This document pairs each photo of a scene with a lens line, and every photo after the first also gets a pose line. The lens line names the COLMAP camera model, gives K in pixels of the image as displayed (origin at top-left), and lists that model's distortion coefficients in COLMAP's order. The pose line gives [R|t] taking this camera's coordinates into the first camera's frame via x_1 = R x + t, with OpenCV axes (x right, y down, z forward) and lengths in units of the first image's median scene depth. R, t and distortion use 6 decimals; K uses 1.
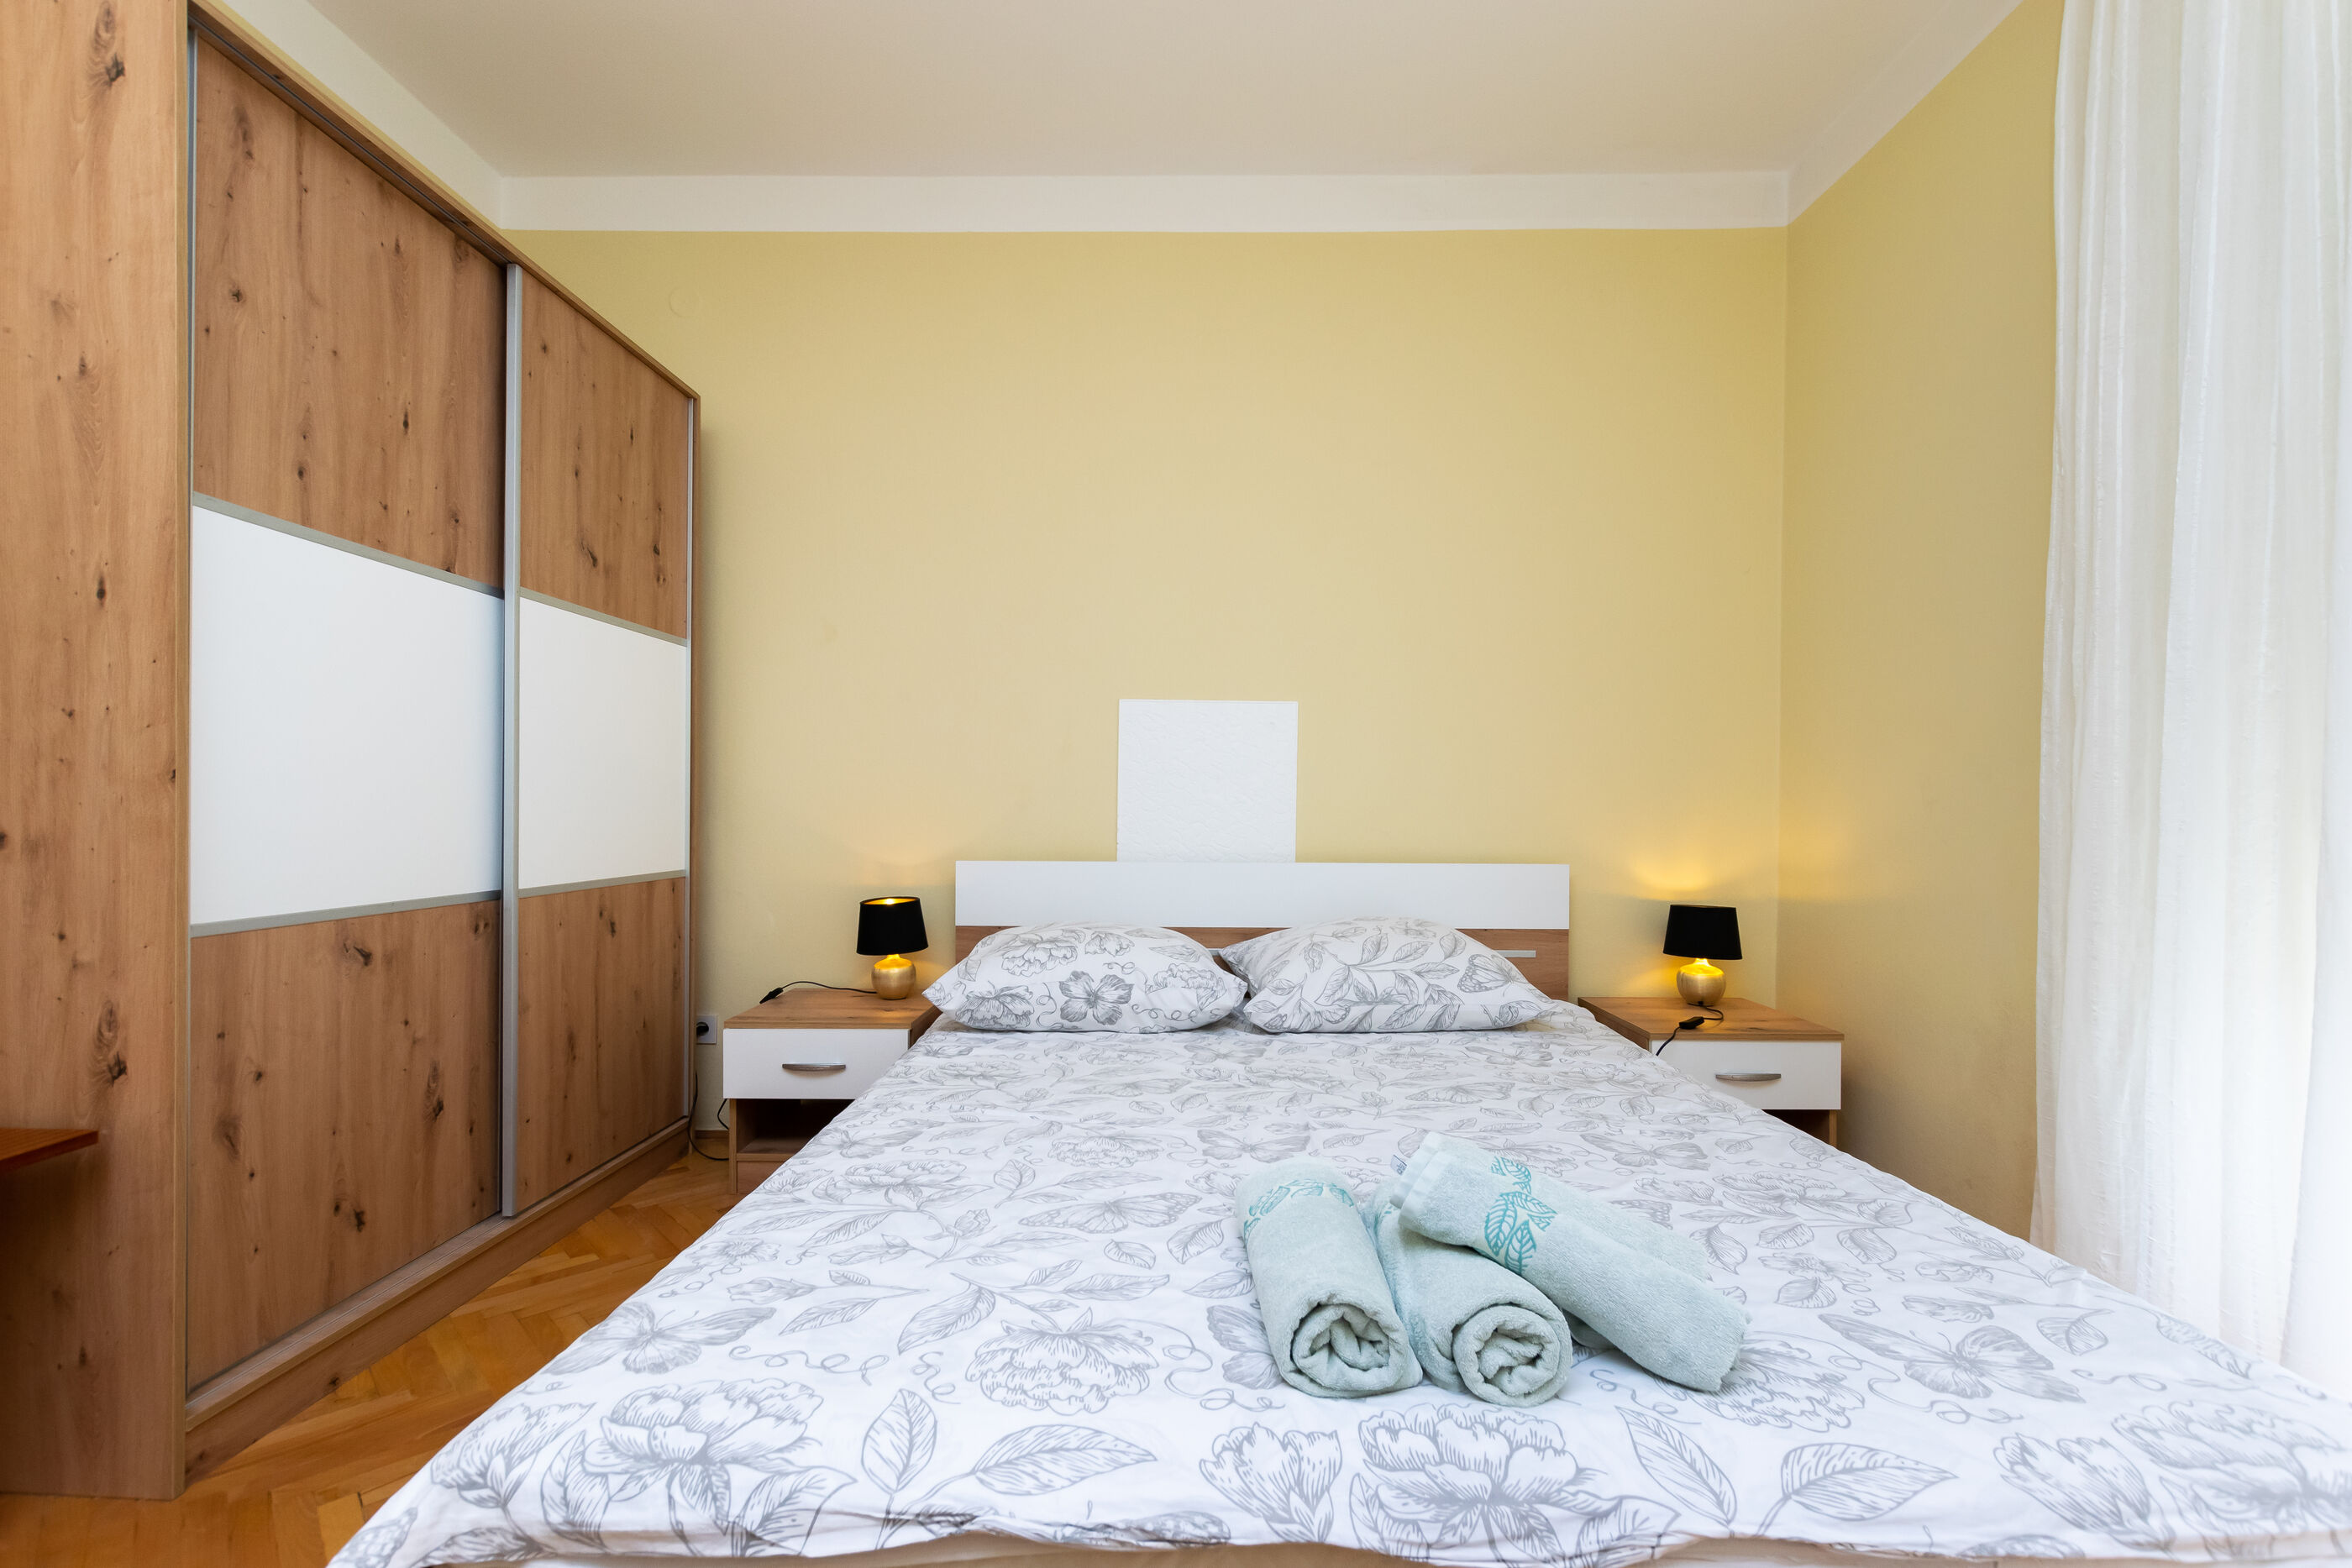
lens RADIAL K [[1027.5, 0, 1178.9], [0, 1027.5, 819.9], [0, 0, 1]] dist [-0.000469, -0.000235]
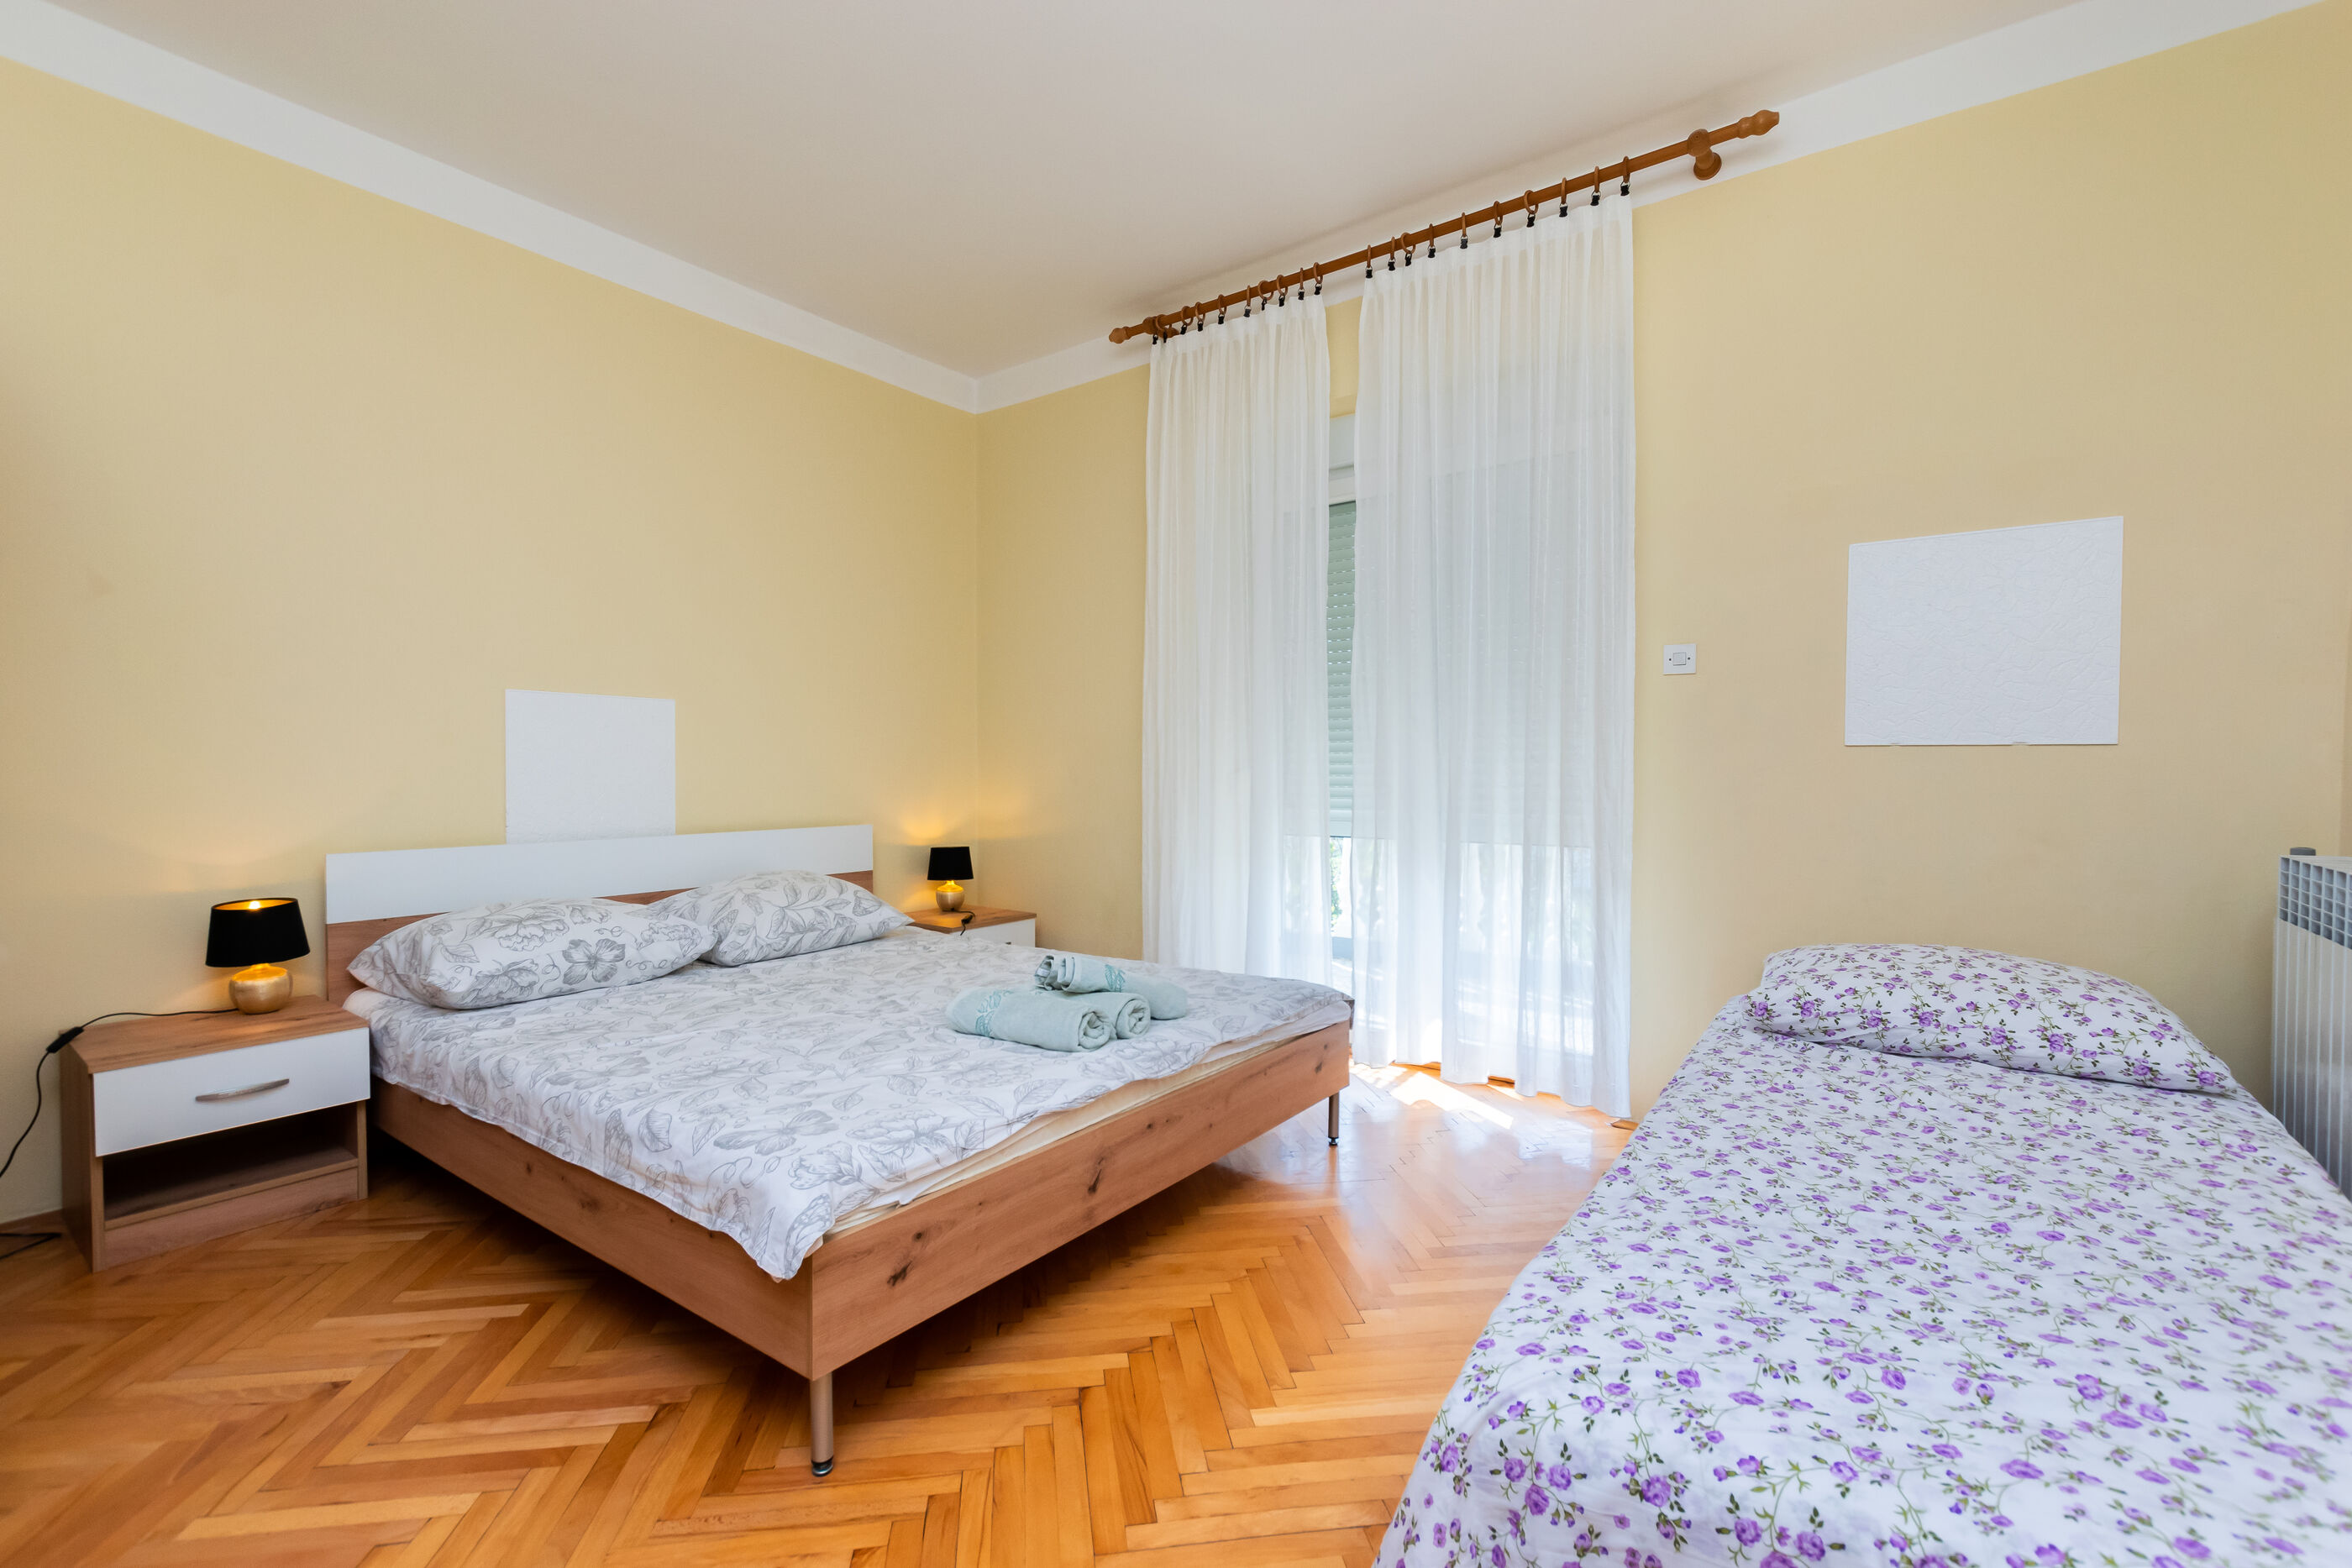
lens RADIAL K [[1053.8, 0, 1176.0], [0, 1053.8, 784.0], [0, 0, 1]] dist [-0.002415, -0.000710]
pose [[0.579275, -0.020383, 0.814877, -0.663045], [0.012560, 0.999792, 0.016080, -0.036462], [-0.815035, 0.000921, 0.579411, -0.223279]]
